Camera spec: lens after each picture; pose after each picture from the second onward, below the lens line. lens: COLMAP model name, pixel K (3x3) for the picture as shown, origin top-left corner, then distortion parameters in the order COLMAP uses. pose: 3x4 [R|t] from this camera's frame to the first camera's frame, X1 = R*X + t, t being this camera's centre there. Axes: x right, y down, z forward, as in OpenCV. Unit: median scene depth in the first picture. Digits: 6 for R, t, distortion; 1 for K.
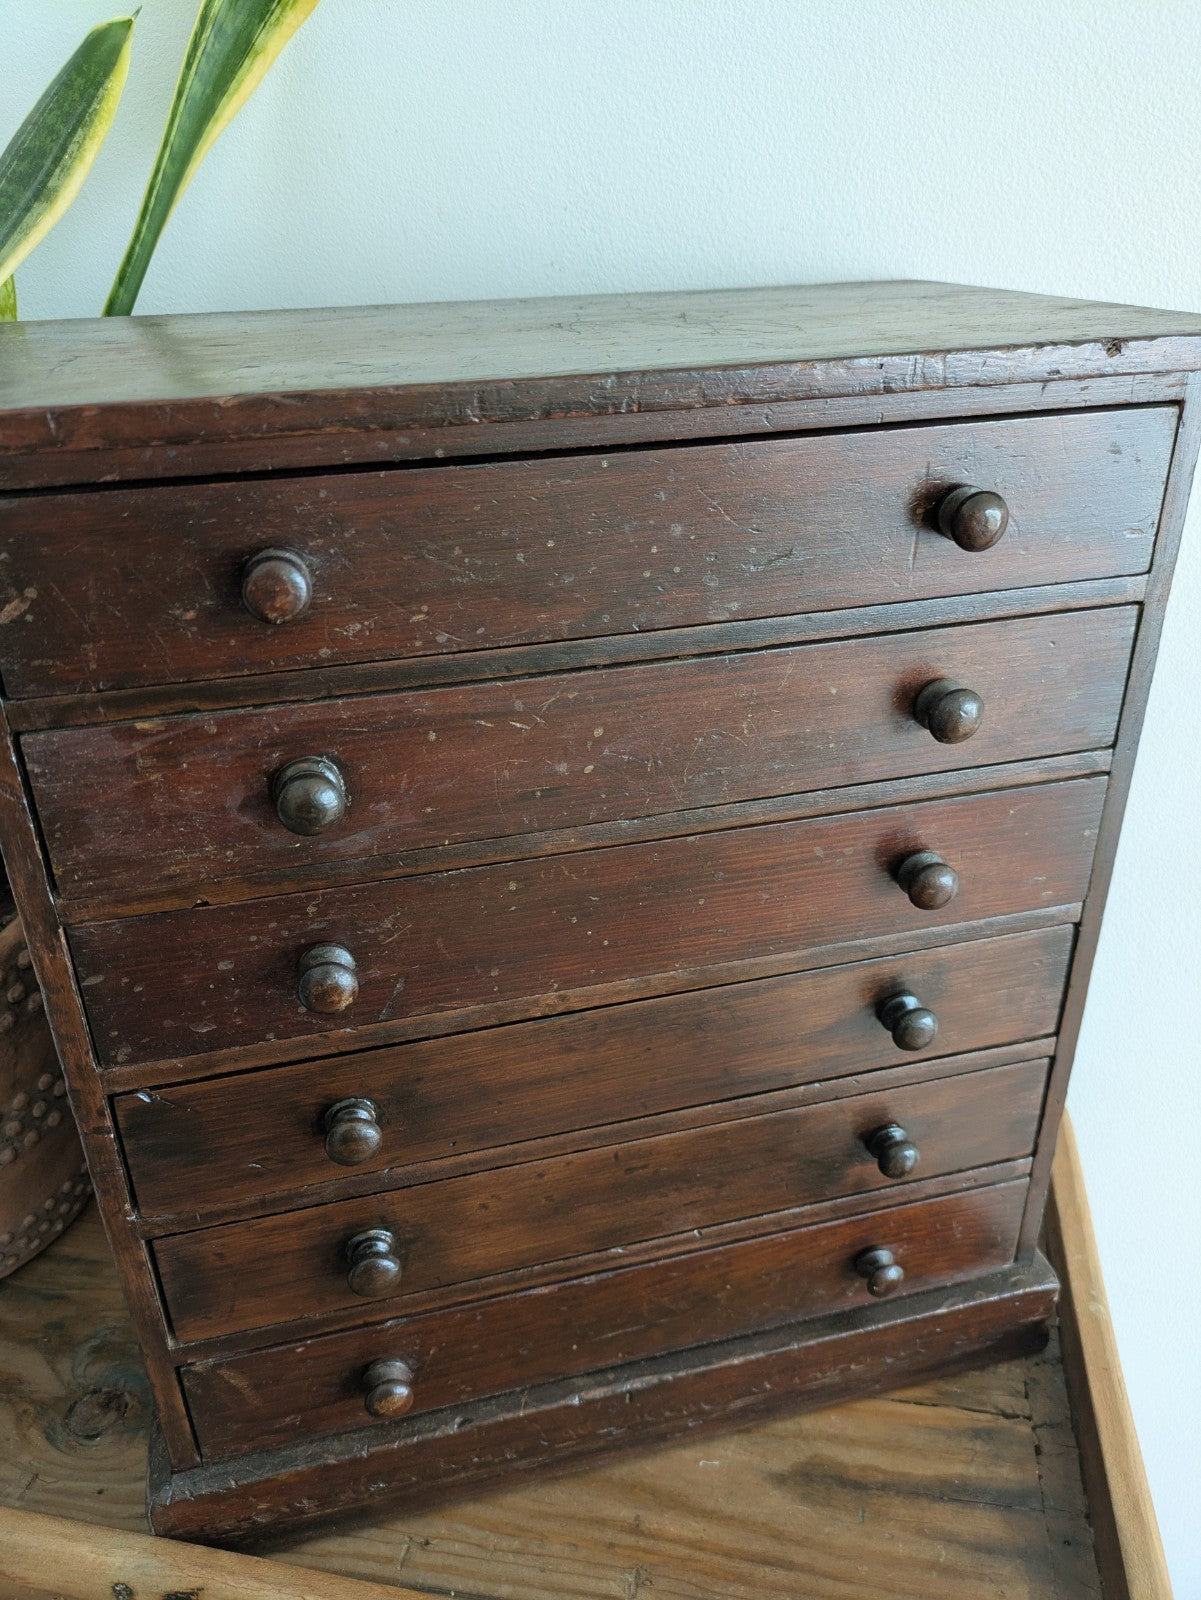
lens RADIAL K [[1207.4, 0, 581.0], [0, 1207.4, 806.2], [0, 0, 1]] dist [0.039250, -0.049797]
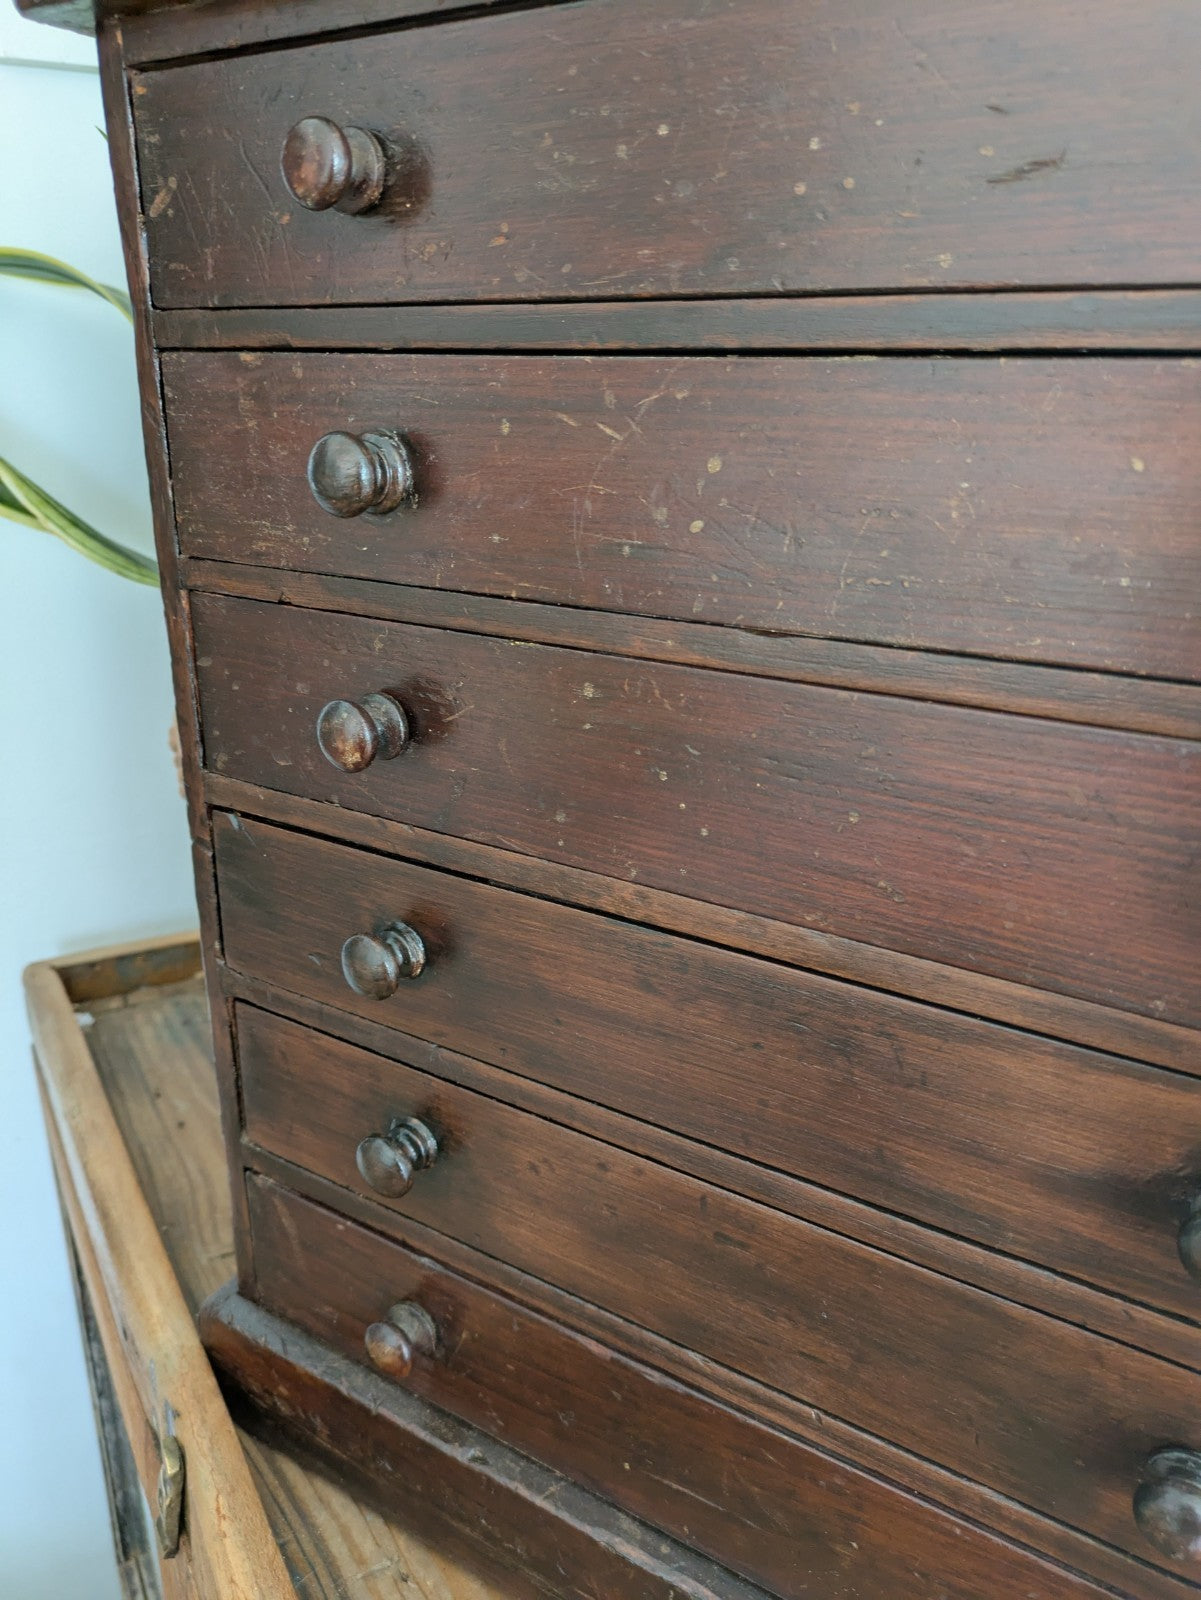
lens RADIAL K [[1218.9, 0, 605.3], [0, 1218.9, 795.8], [0, 0, 1]] dist [0.011523, -0.010317]
pose [[0.683440, 0.271173, -0.677772, 0.424751], [-0.356961, 0.934018, 0.013749, 0.105535], [0.636780, 0.232541, 0.735143, 0.481314]]
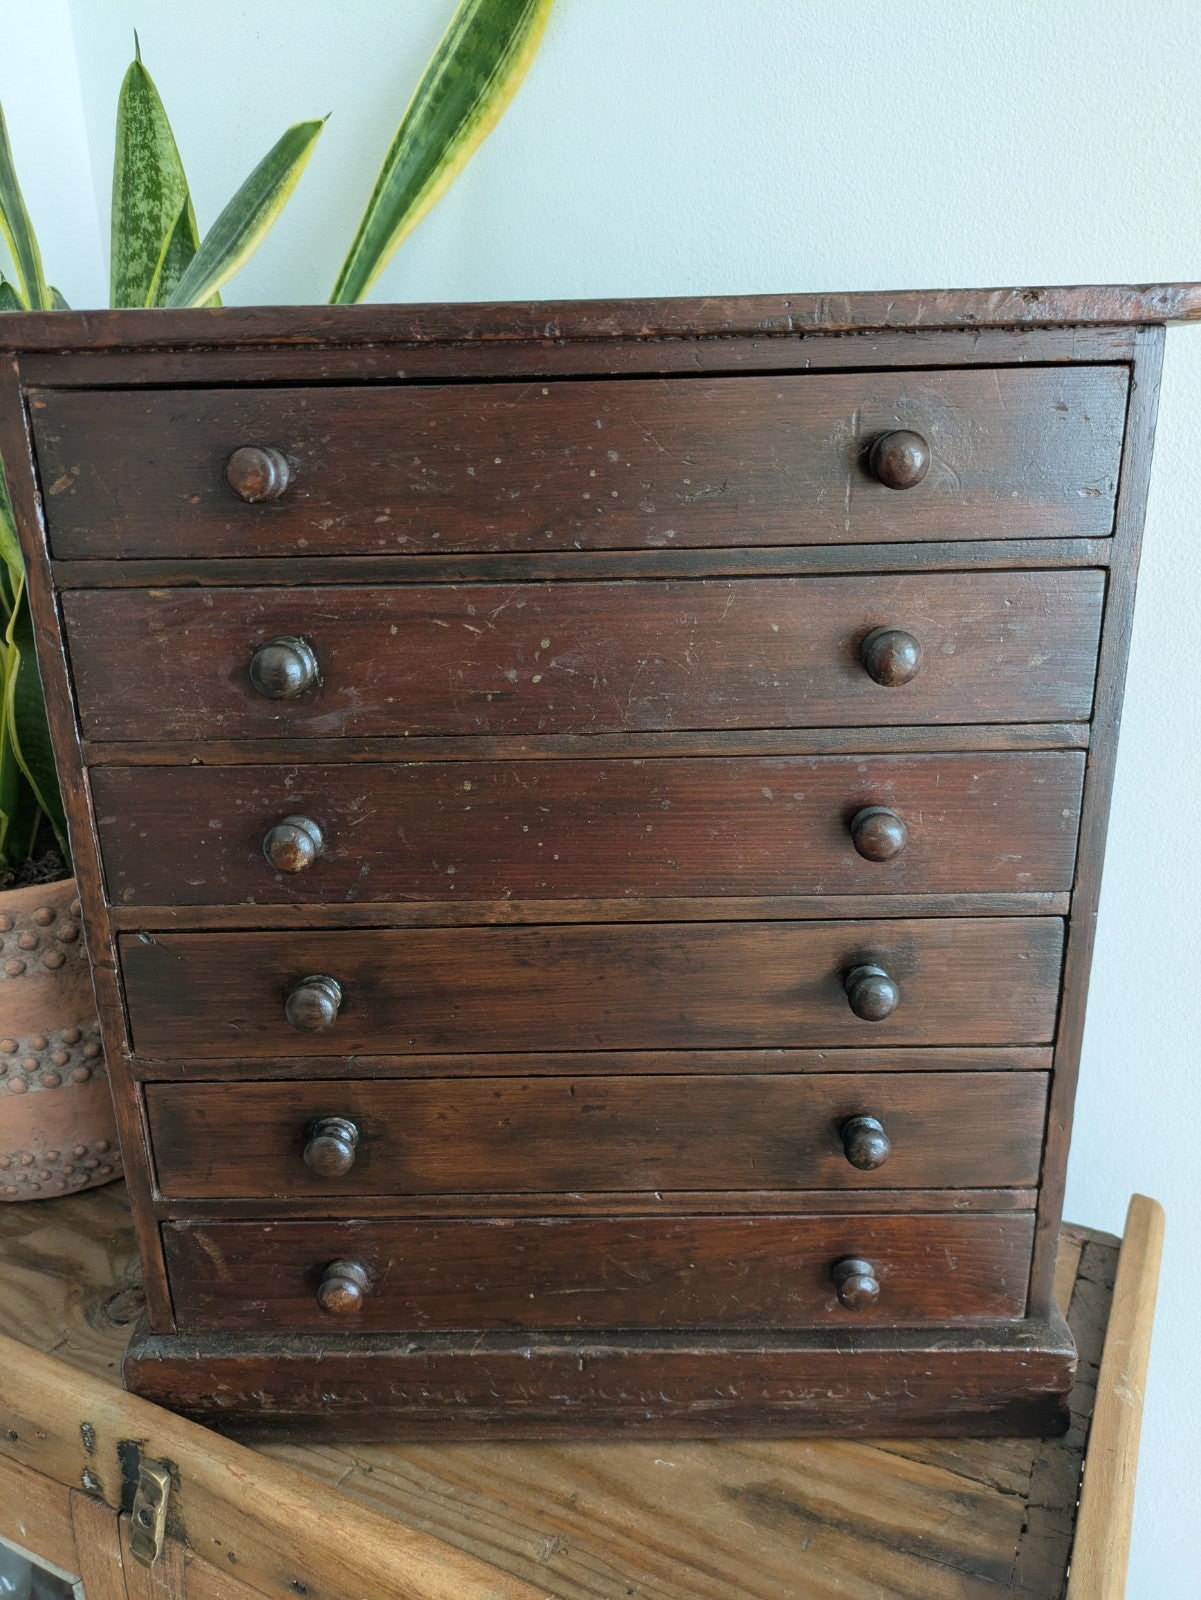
lens RADIAL K [[1201.3, 0, 599.7], [0, 1201.3, 809.0], [0, 0, 1]] dist [0.041434, -0.044796]
pose [[0.965509, 0.085395, -0.245966, 0.317510], [-0.120604, 0.983910, -0.131820, 0.208029], [0.230752, 0.156938, 0.960273, -0.021047]]
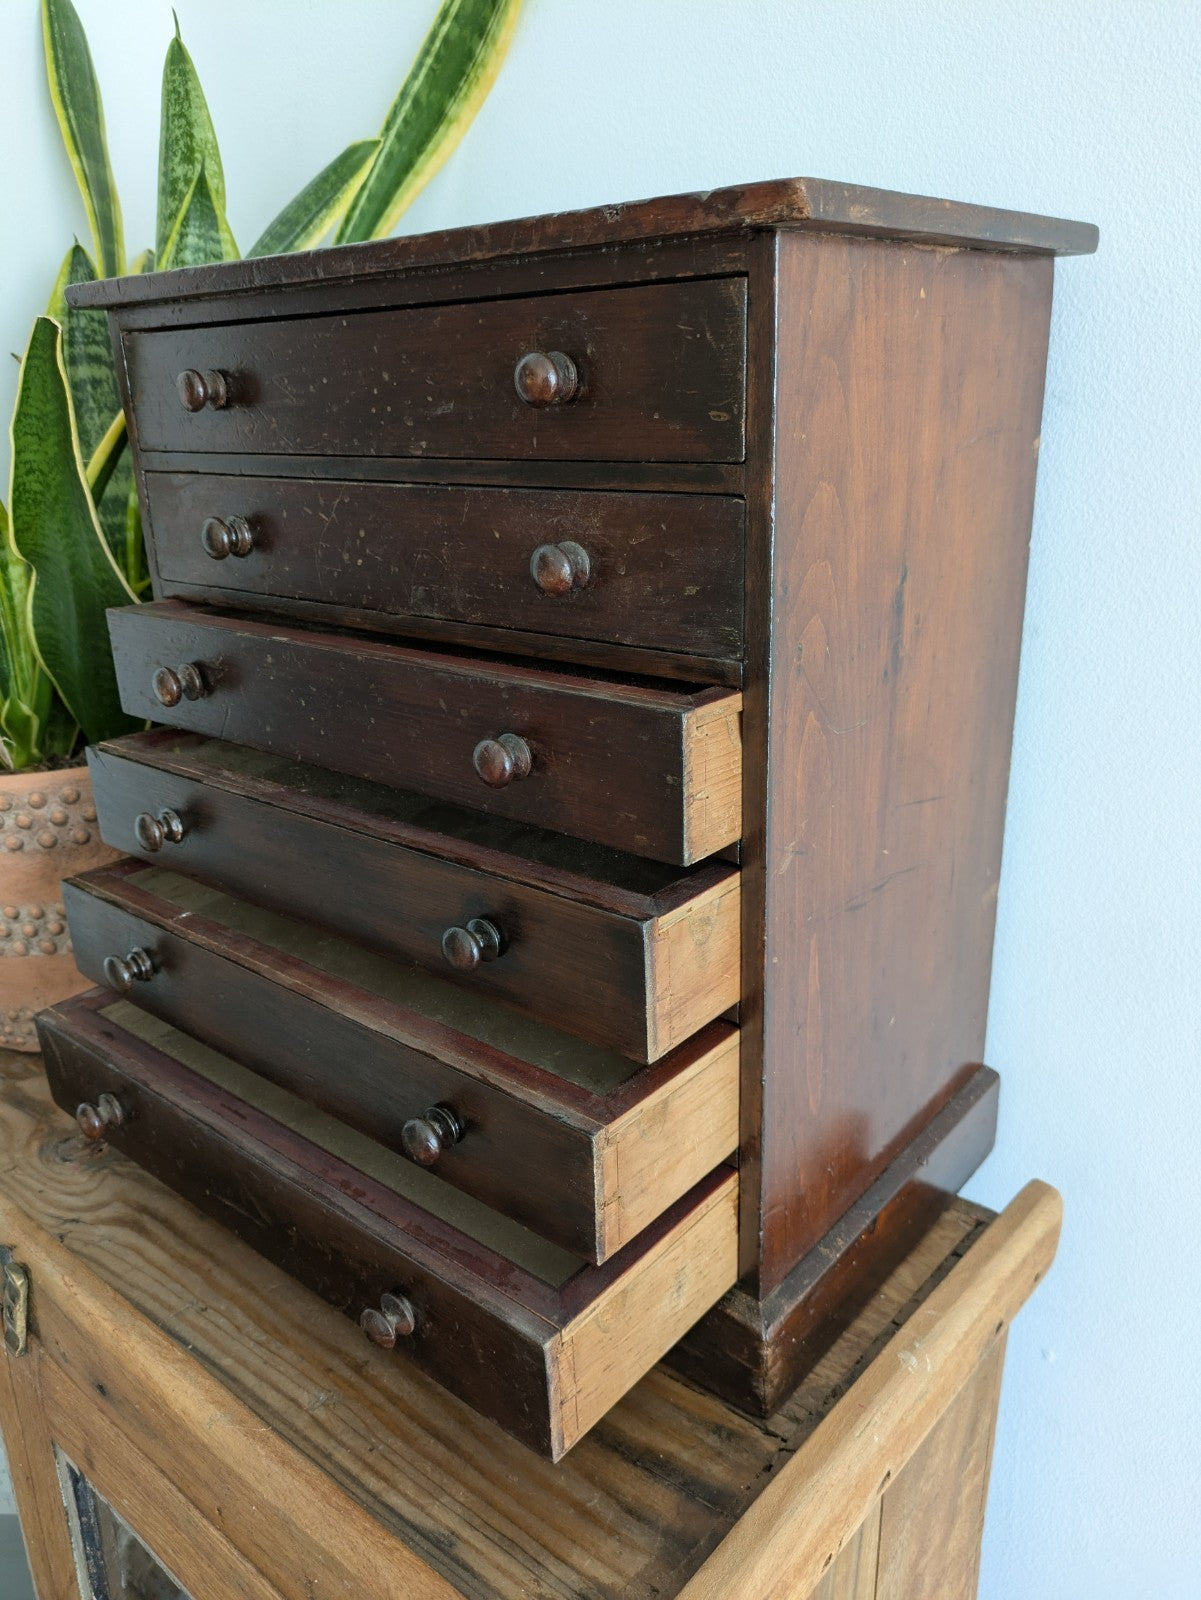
lens RADIAL K [[1207.4, 0, 581.0], [0, 1207.4, 806.2], [0, 0, 1]] dist [0.039250, -0.049797]
pose [[0.570741, 0.281654, -0.771314, 1.175992], [-0.354504, 0.931801, 0.077940, 0.027964], [0.740663, 0.228950, 0.631665, 0.362820]]
